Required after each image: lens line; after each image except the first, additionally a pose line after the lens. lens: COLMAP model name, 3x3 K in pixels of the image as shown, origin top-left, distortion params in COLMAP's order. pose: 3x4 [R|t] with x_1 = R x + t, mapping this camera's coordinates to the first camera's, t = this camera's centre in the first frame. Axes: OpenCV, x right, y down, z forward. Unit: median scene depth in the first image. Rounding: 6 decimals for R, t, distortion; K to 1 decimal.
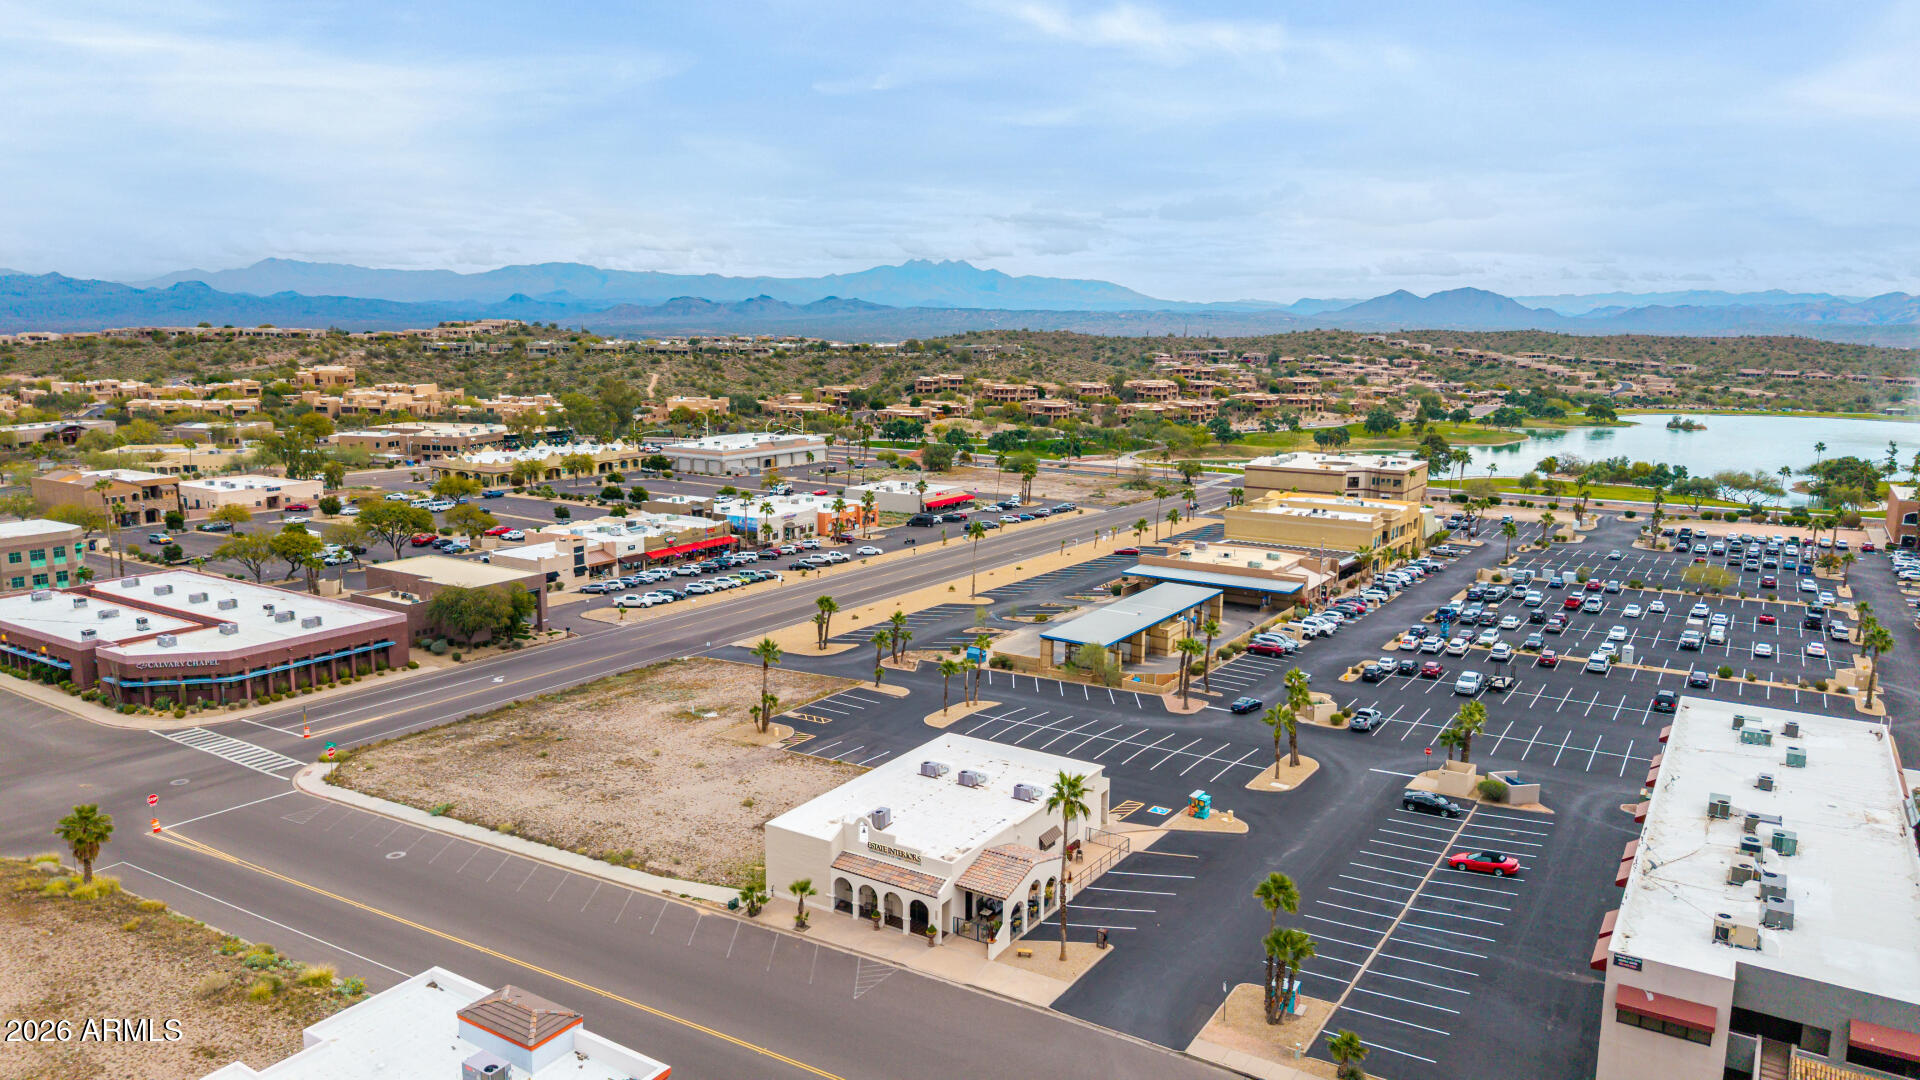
lens RADIAL K [[1279.4, 0, 960.0], [0, 1279.4, 540.0], [0, 0, 1]] dist [0.058936, -0.080505]
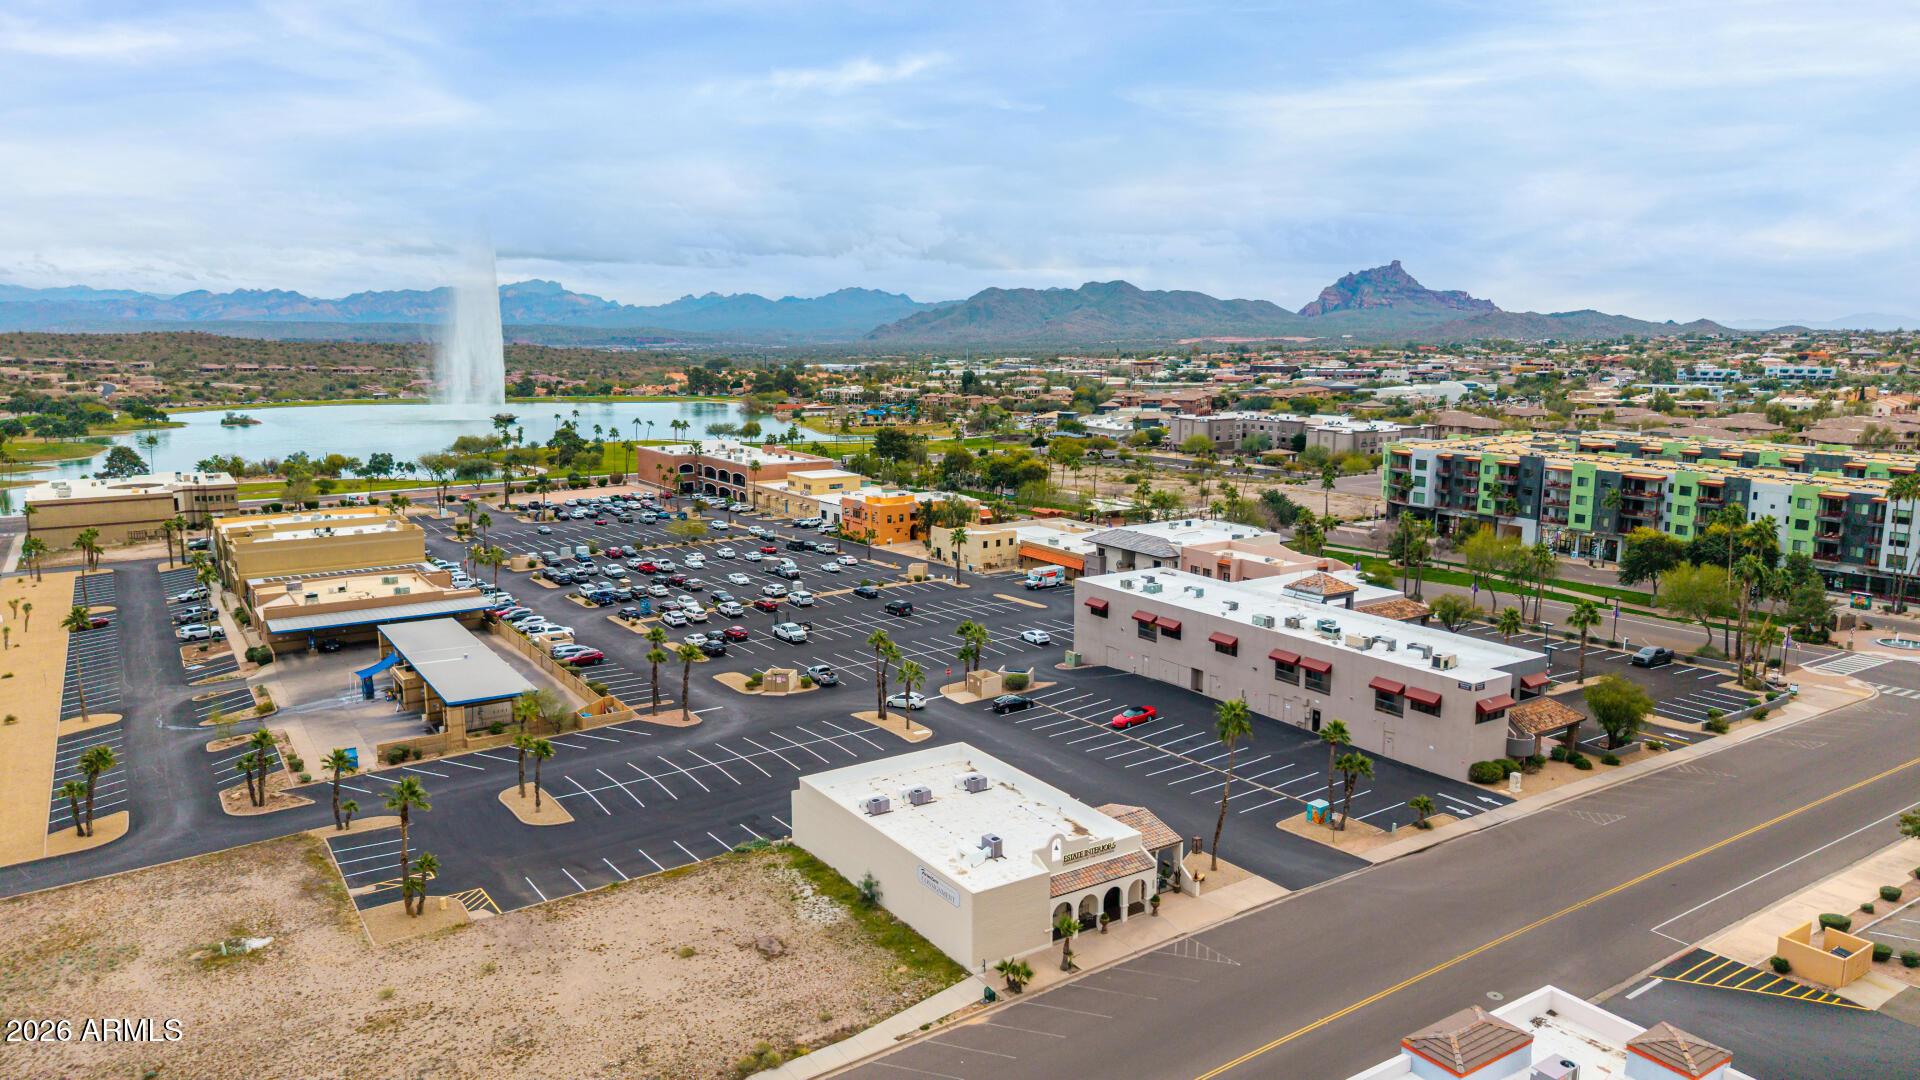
lens RADIAL K [[1279.4, 0, 960.0], [0, 1279.4, 540.0], [0, 0, 1]] dist [0.058936, -0.080505]
pose [[0.411641, -0.159630, 0.897257, -0.518331], [0.157287, 0.982210, 0.102584, -0.058650], [-0.897671, 0.098899, 0.429426, 0.360244]]
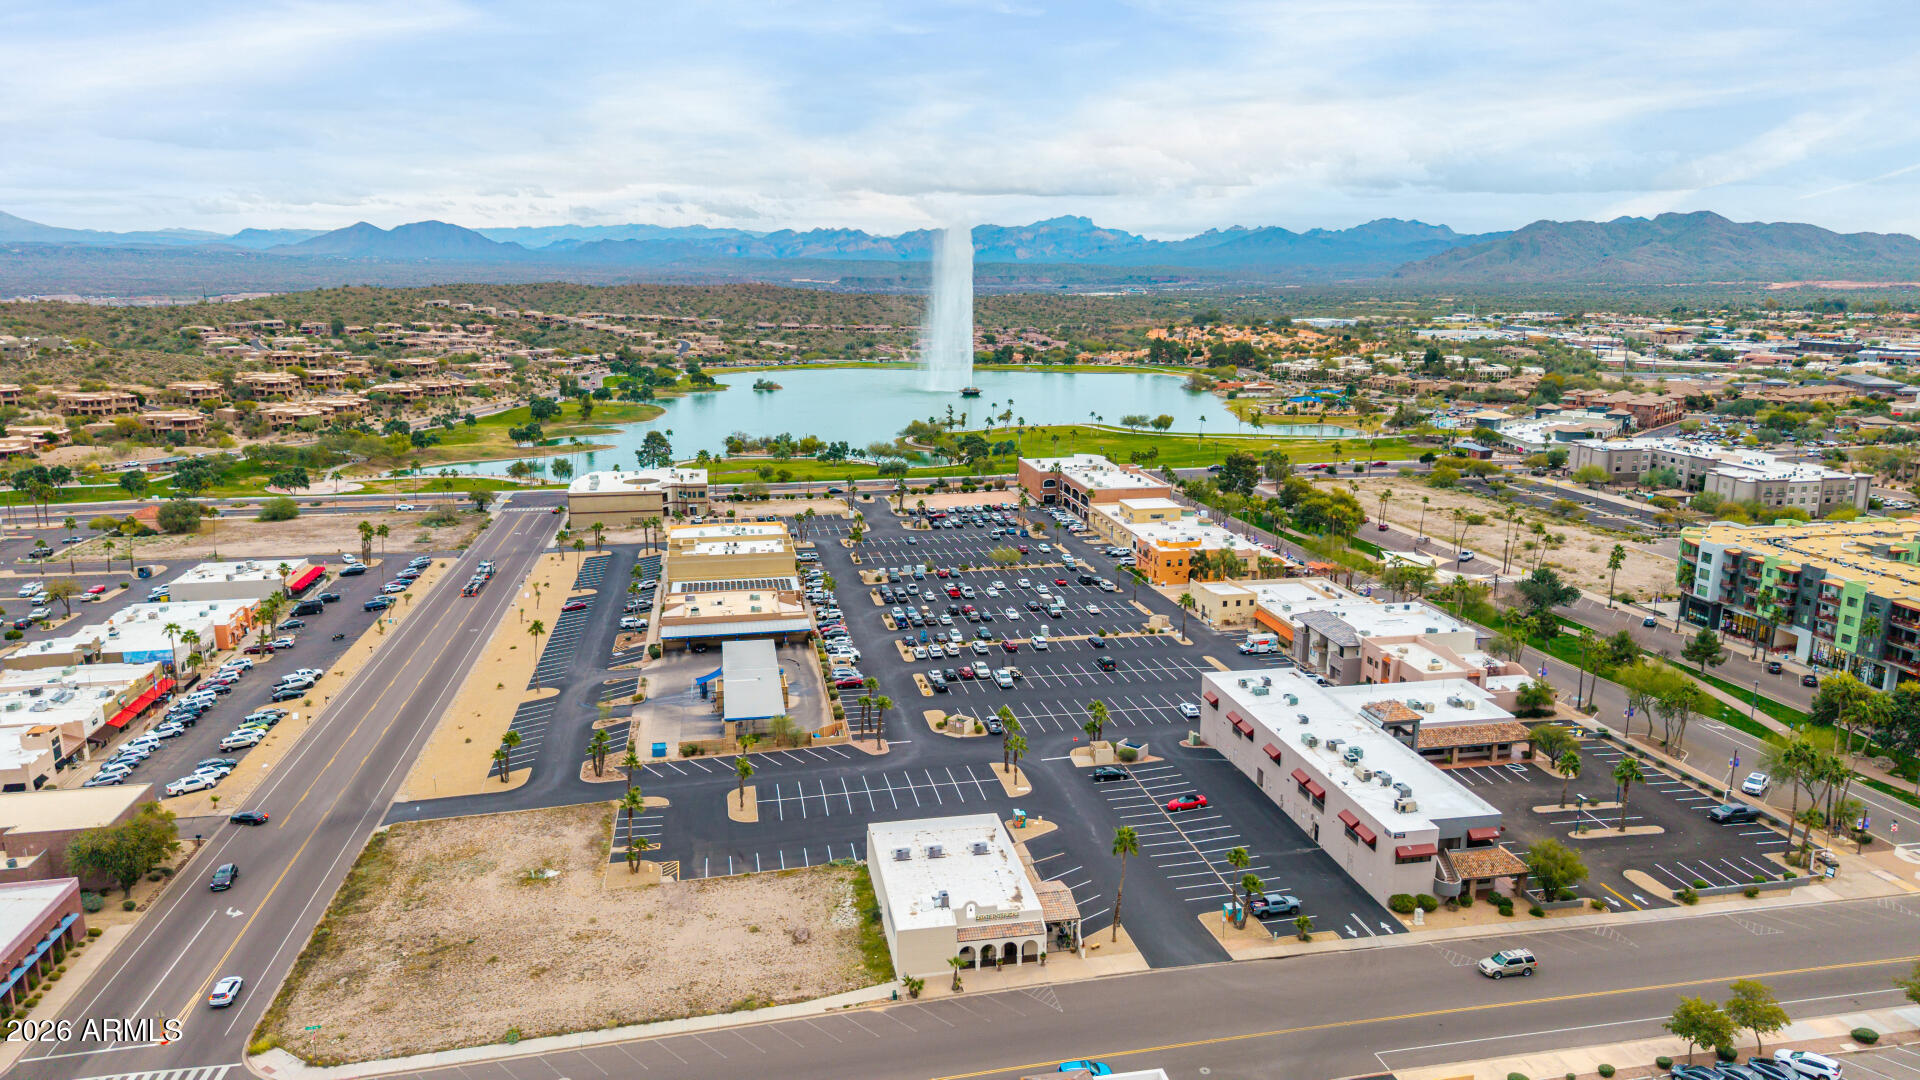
lens RADIAL K [[1285.9, 0, 960.0], [0, 1285.9, 540.0], [0, 0, 1]] dist [0.023525, -0.022731]
pose [[0.730486, -0.154521, 0.665217, -0.551268], [0.120329, 0.987949, 0.097352, -0.181536], [-0.672244, 0.008930, 0.740276, -0.031537]]
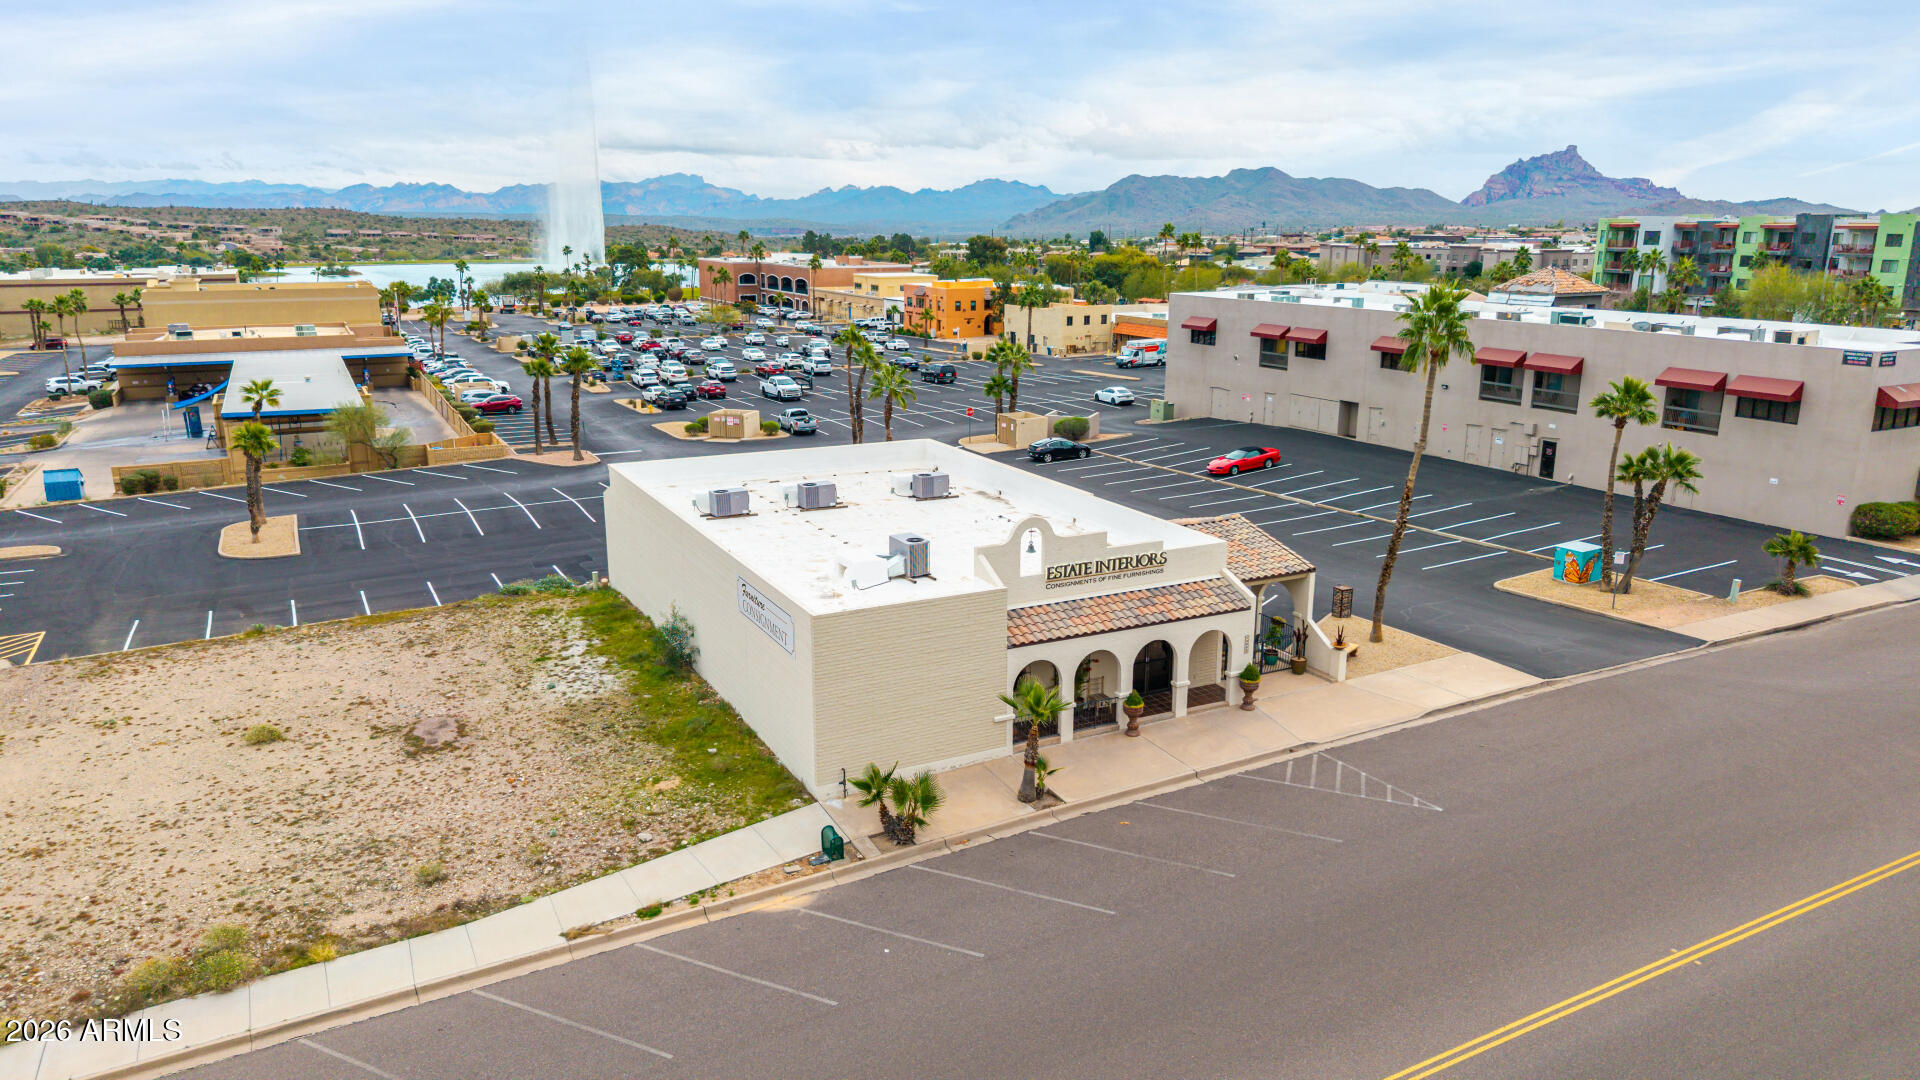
lens RADIAL K [[1285.9, 0, 960.0], [0, 1285.9, 540.0], [0, 0, 1]] dist [0.023525, -0.022731]
pose [[0.505176, -0.216557, 0.835404, -0.253308], [0.148956, 0.975357, 0.162761, 0.085133], [-0.850064, 0.042215, 0.524985, 0.449661]]
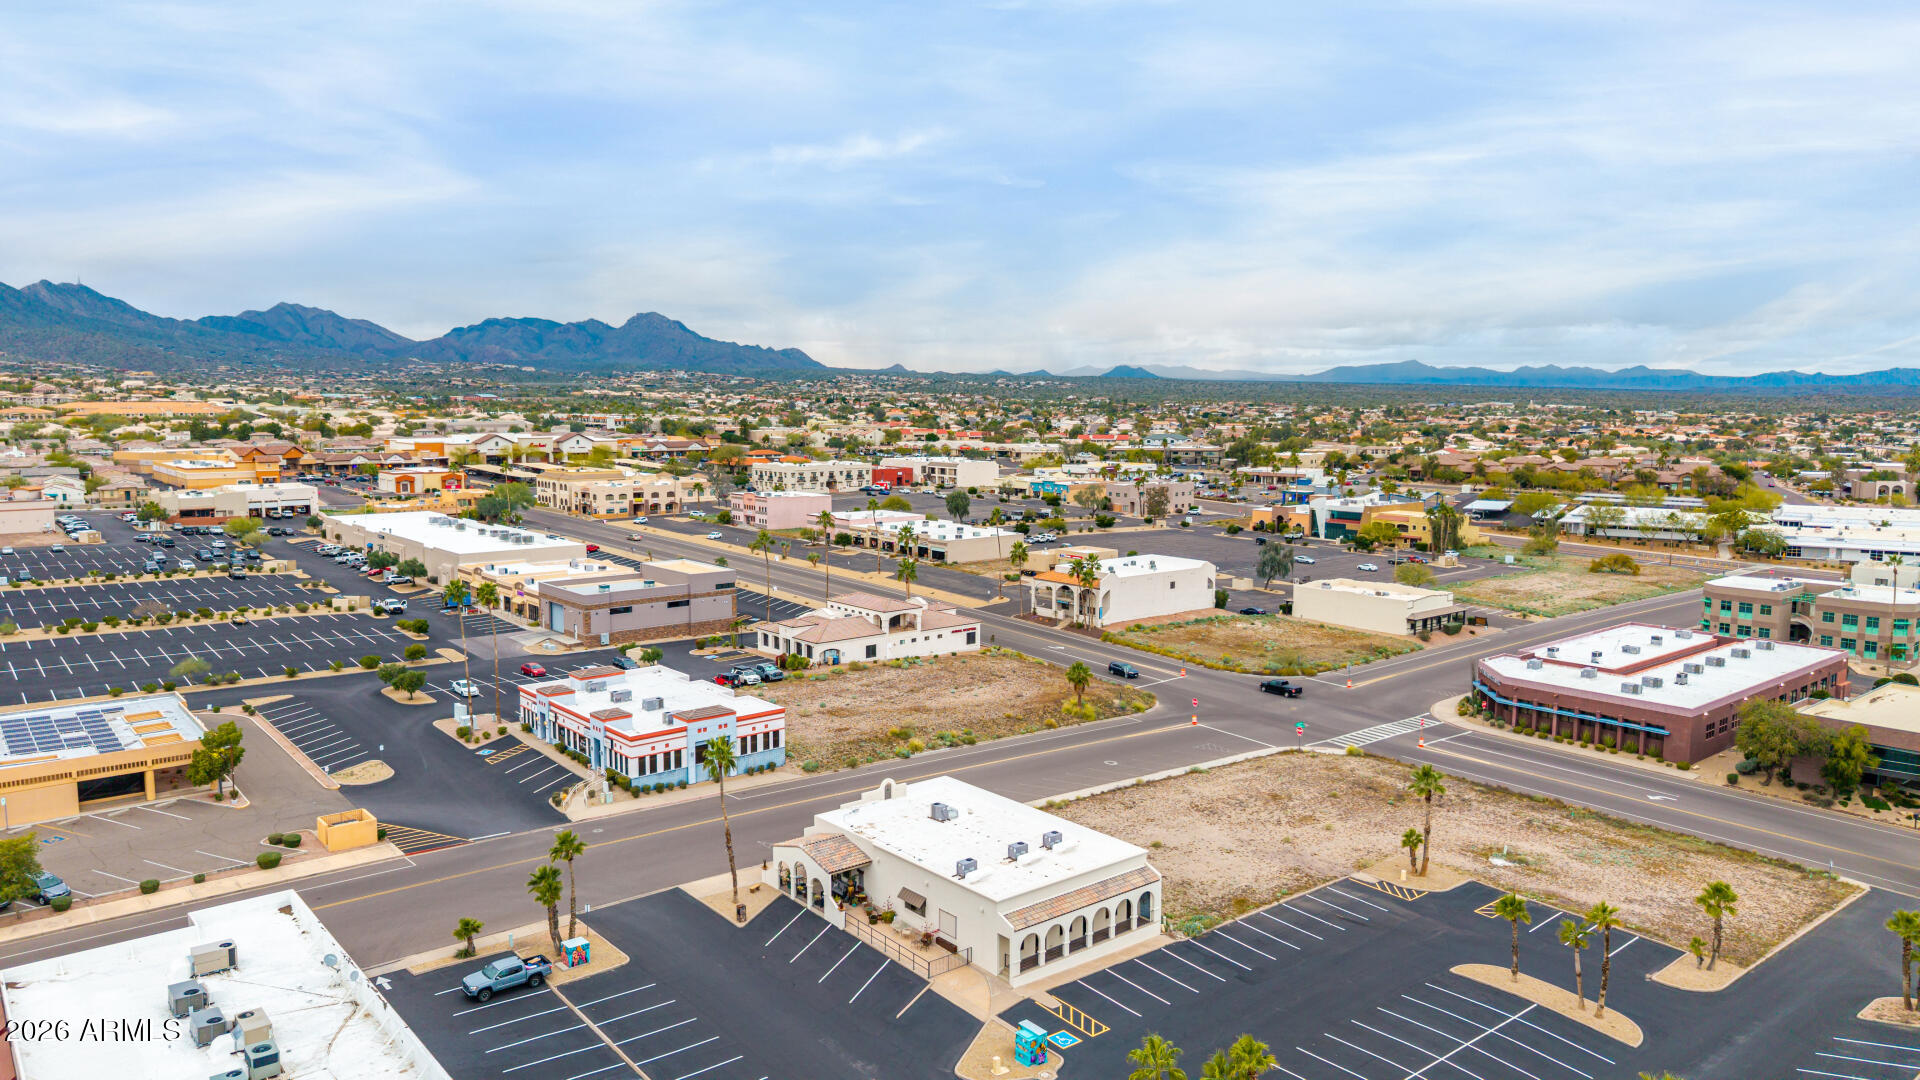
lens RADIAL K [[1275.0, 0, 957.5], [0, 1275.0, 536.8], [0, 0, 1]] dist [0.111473, -0.197070]
pose [[-0.309366, 0.097197, -0.945963, 0.585959], [-0.164176, 0.974366, 0.153807, -0.117182], [0.936664, 0.202887, -0.285478, 0.771105]]
